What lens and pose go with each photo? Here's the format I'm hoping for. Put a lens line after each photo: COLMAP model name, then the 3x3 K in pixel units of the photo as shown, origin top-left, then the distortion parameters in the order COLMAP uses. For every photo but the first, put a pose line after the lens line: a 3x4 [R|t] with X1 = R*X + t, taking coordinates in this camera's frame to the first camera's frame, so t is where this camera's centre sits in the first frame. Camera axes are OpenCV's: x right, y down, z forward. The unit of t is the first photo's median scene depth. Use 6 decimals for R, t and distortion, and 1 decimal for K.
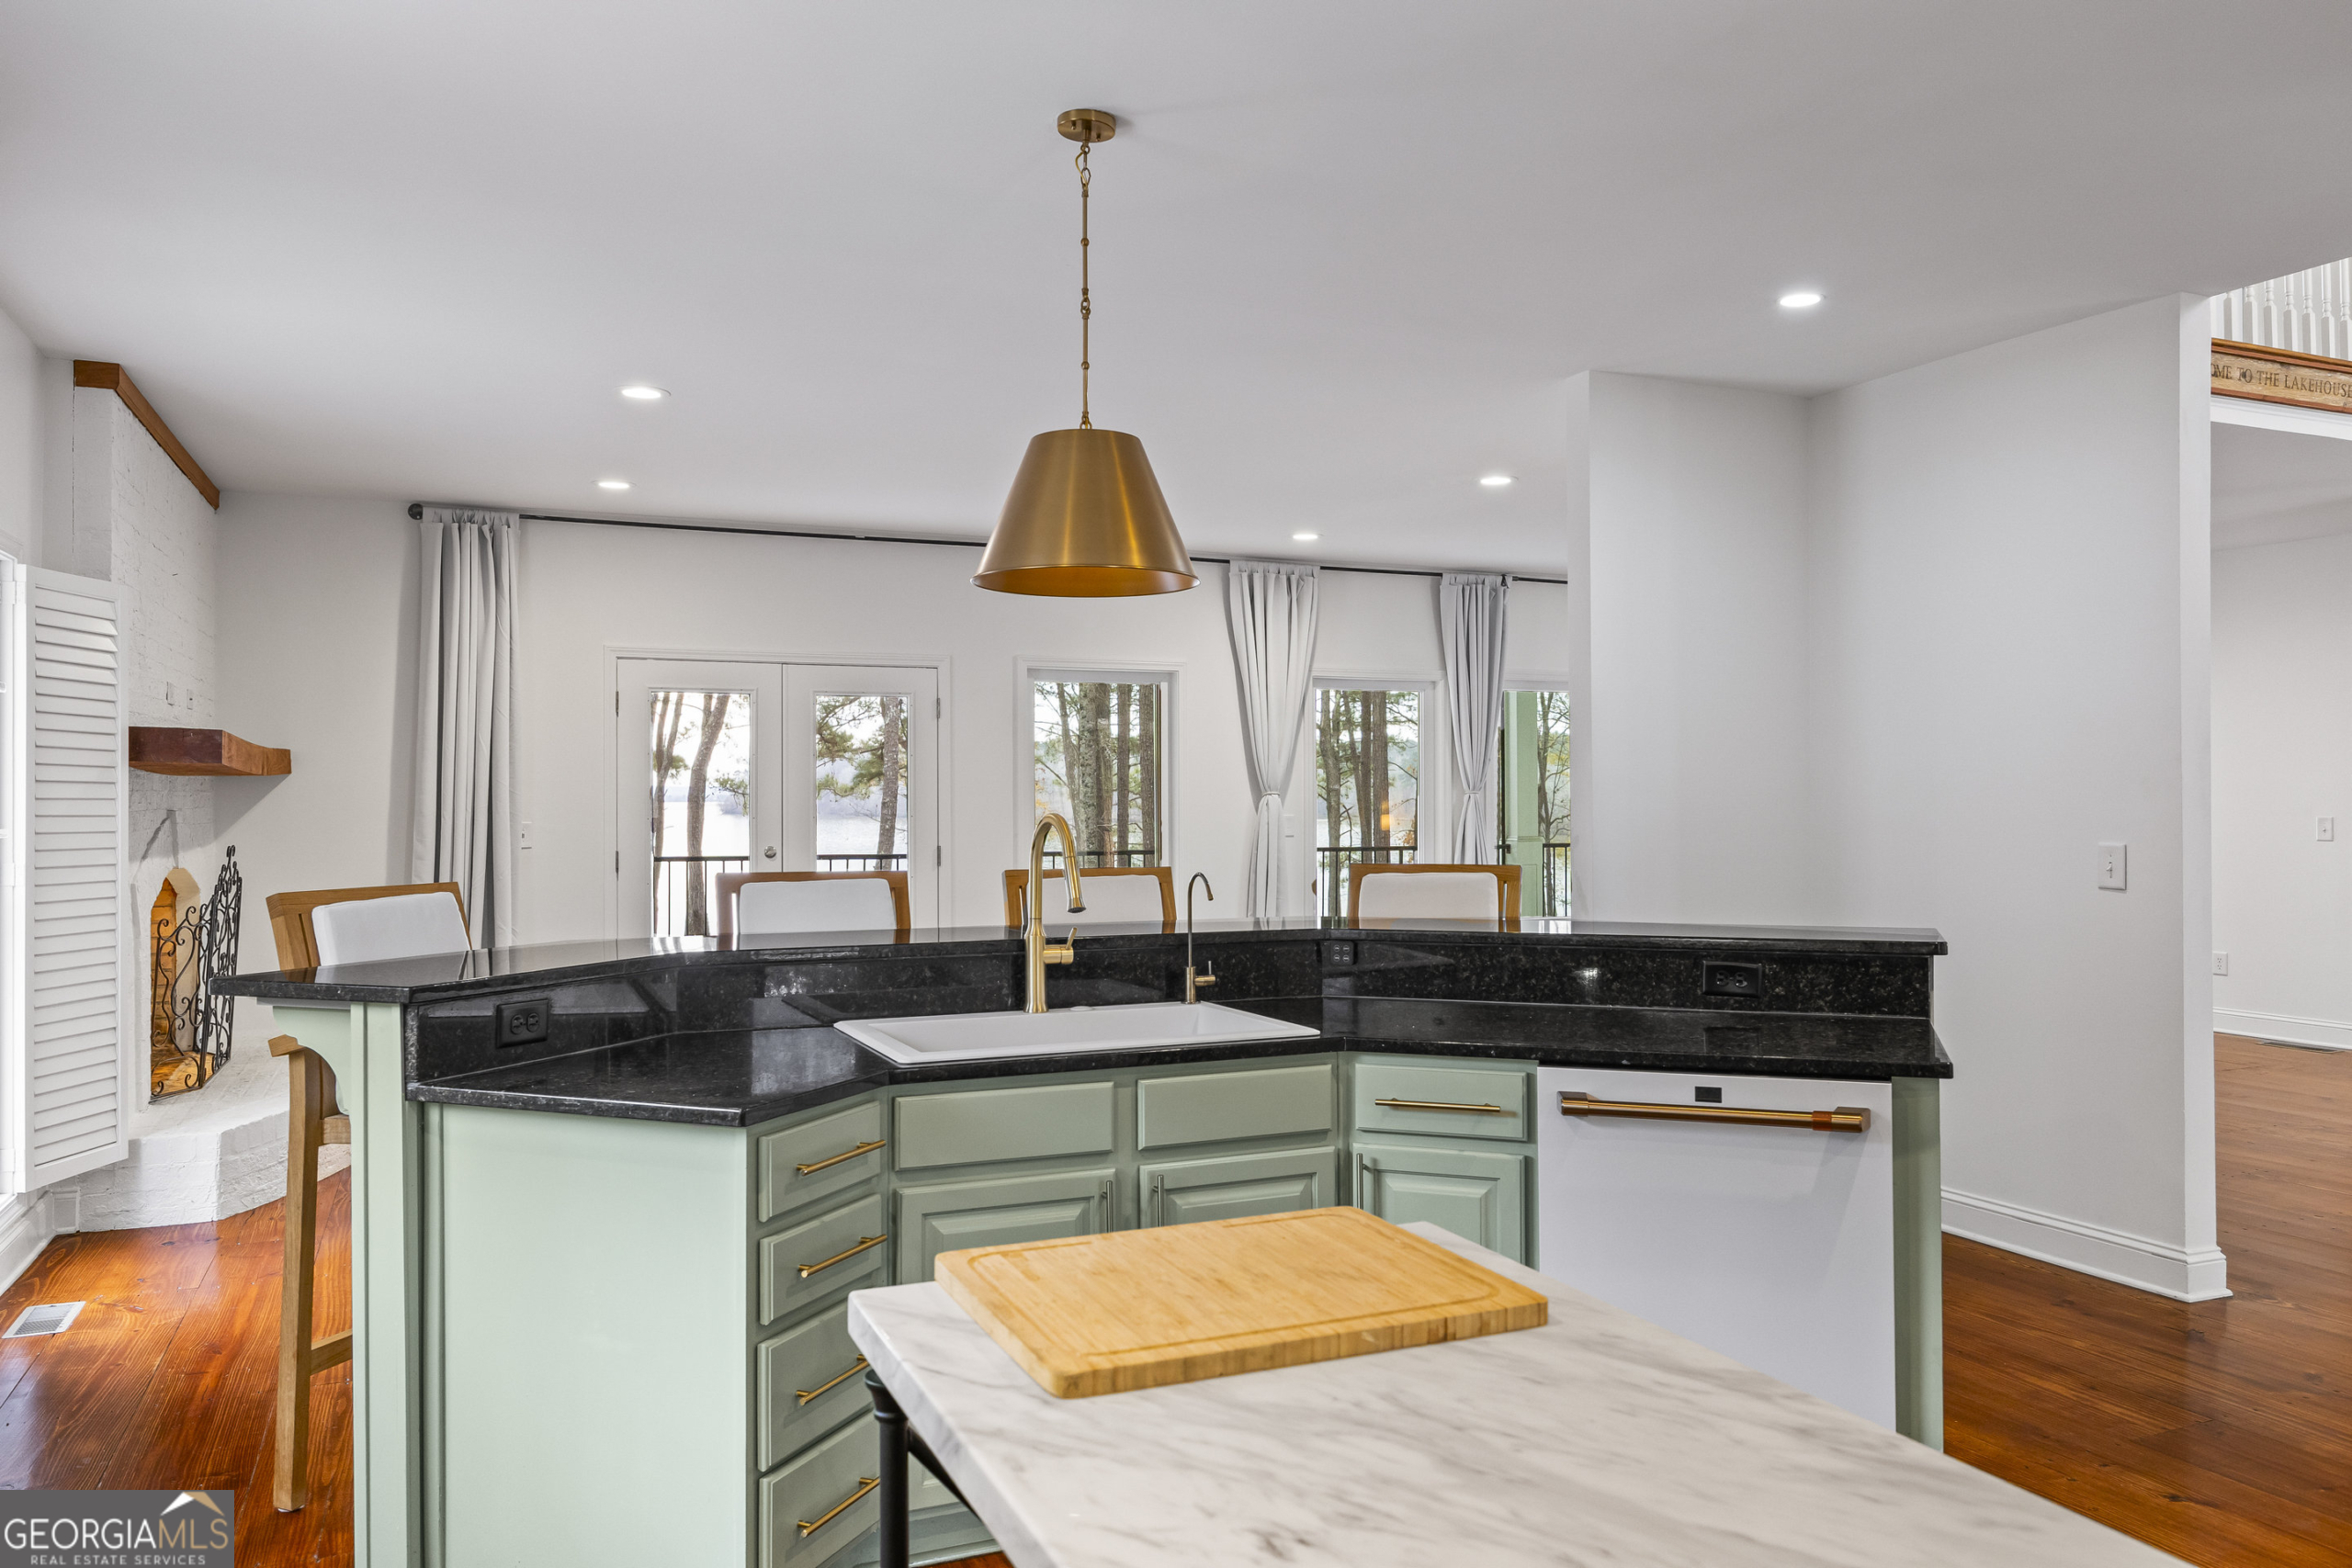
lens RADIAL K [[1654.5, 0, 1176.3], [0, 1654.5, 775.5], [0, 0, 1]] dist [0.035656, 0.001804]
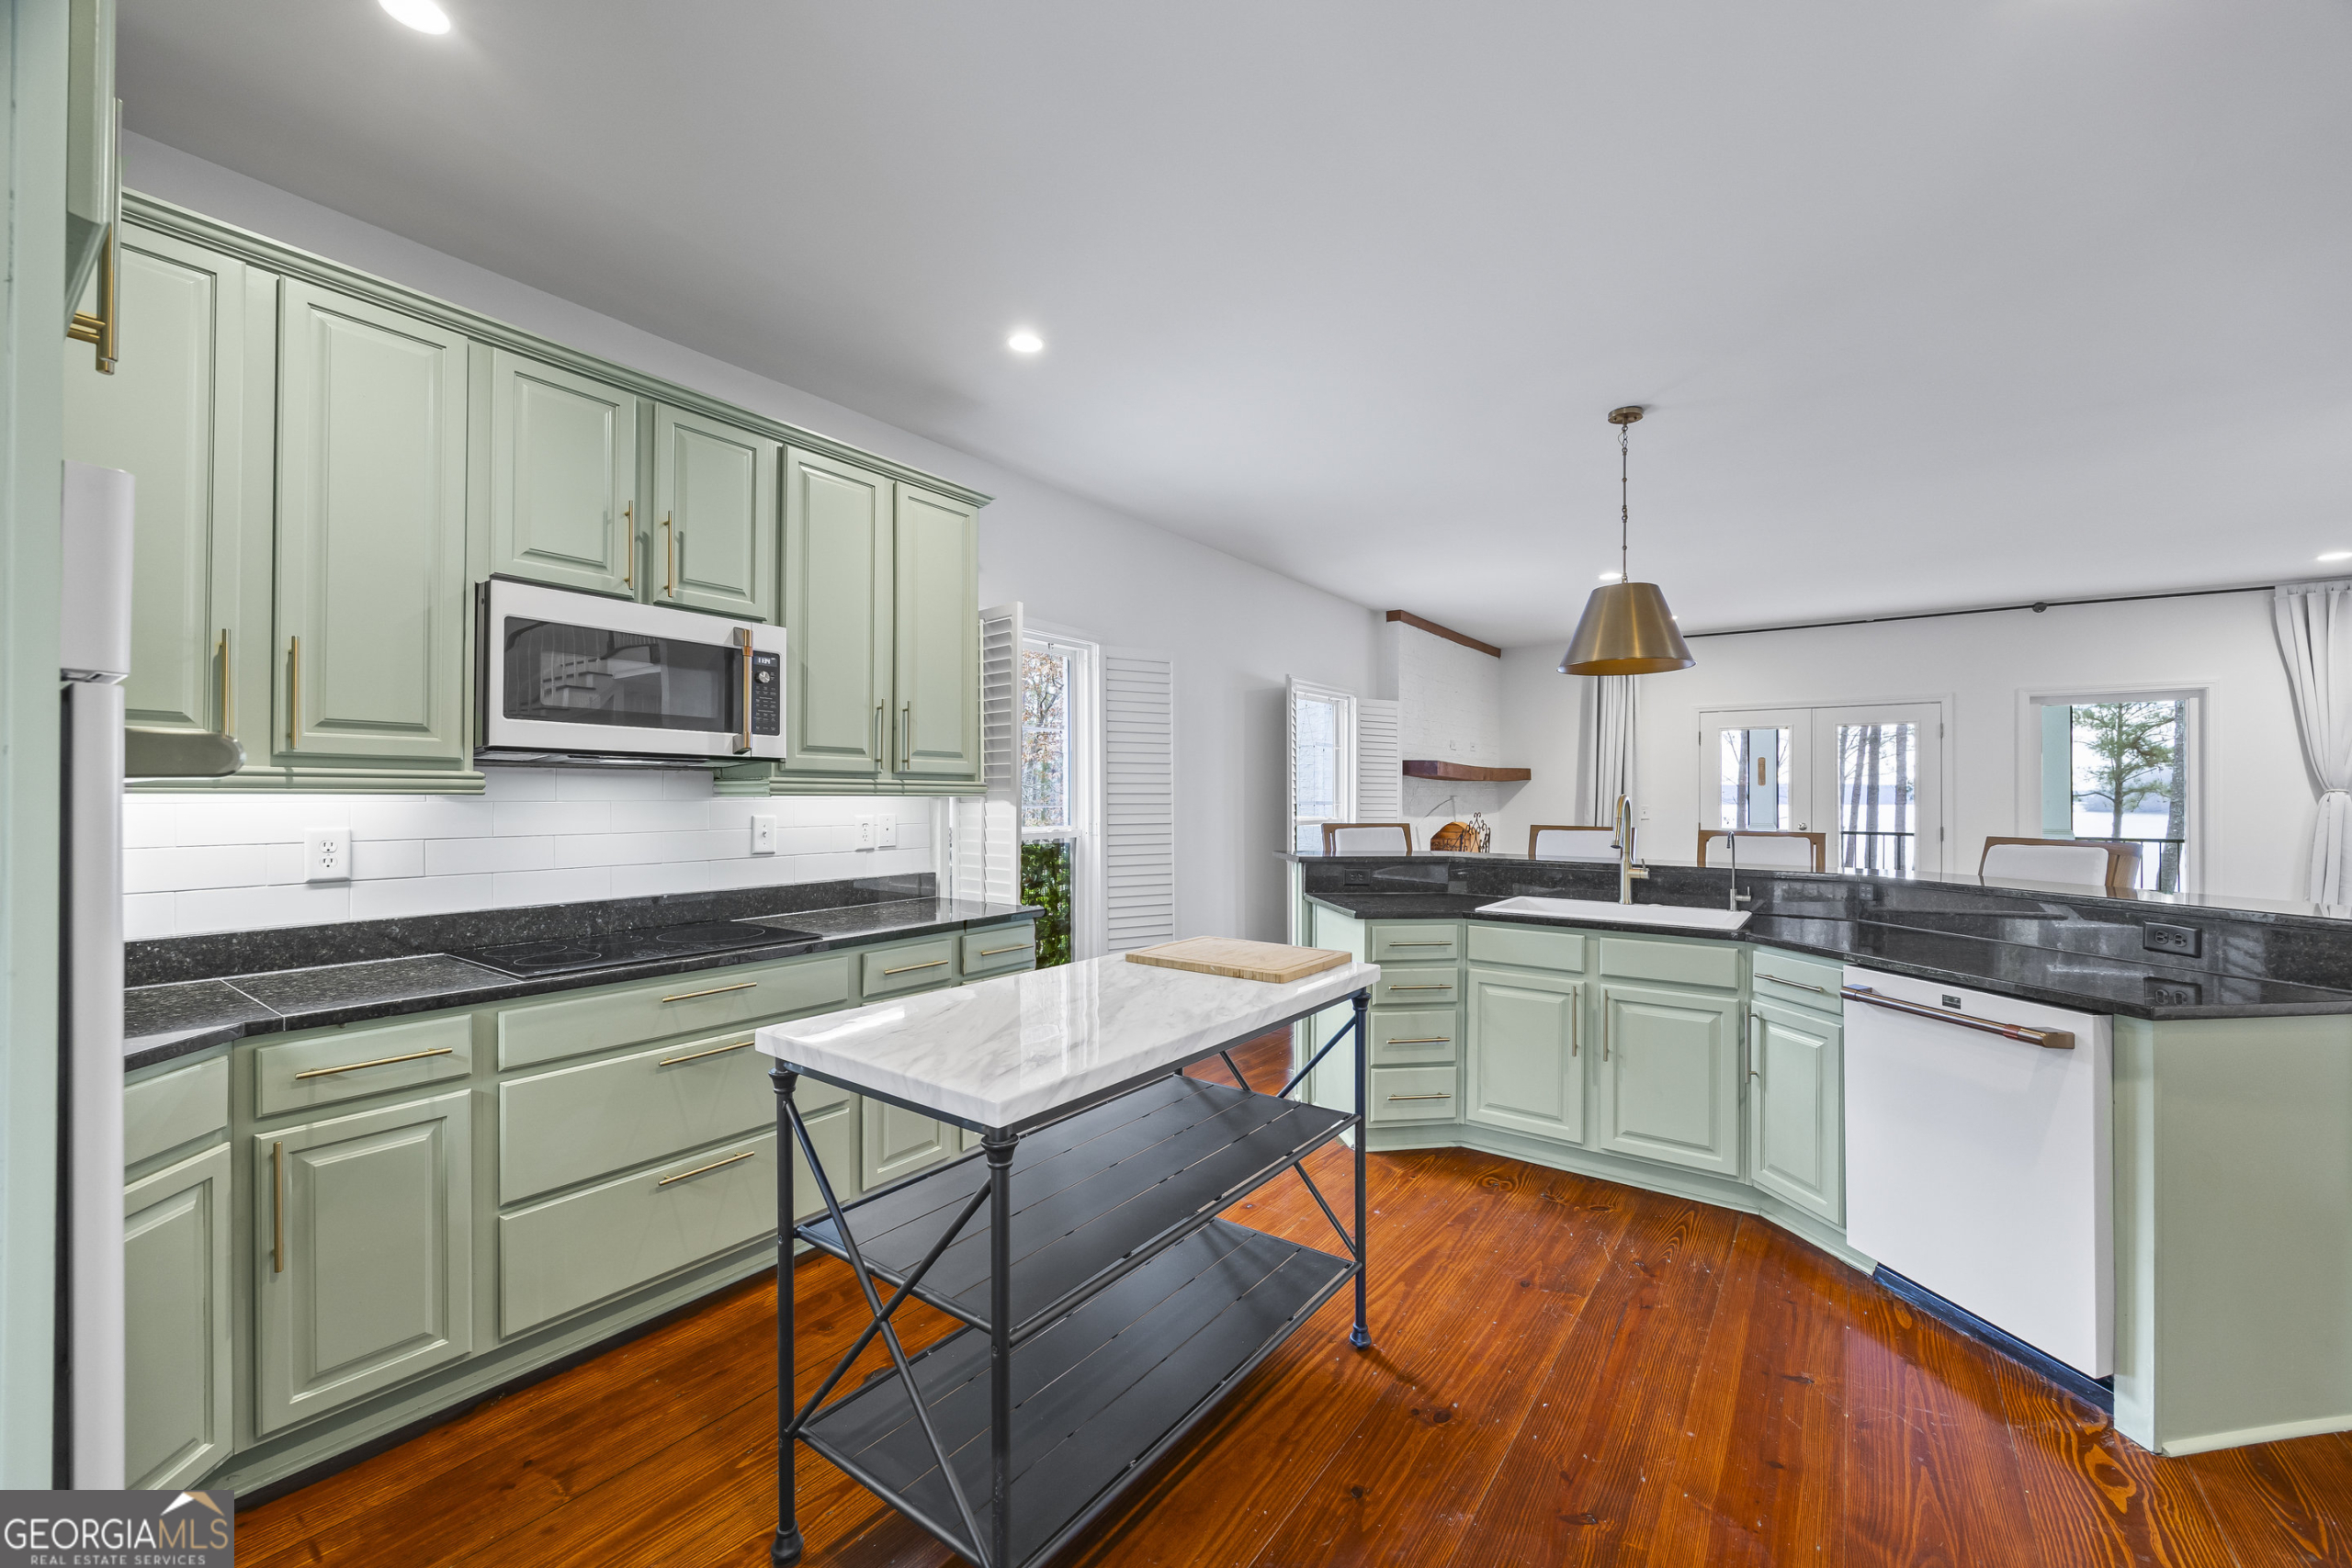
lens RADIAL K [[936.6, 0, 1174.5], [0, 936.6, 789.2], [0, 0, 1]] dist [0.002432, -0.000084]
pose [[0.501745, 0.001485, -0.865014, 0.577267], [0.004119, 0.999983, 0.004106, 0.010690], [0.865006, -0.005623, 0.501730, 0.058782]]
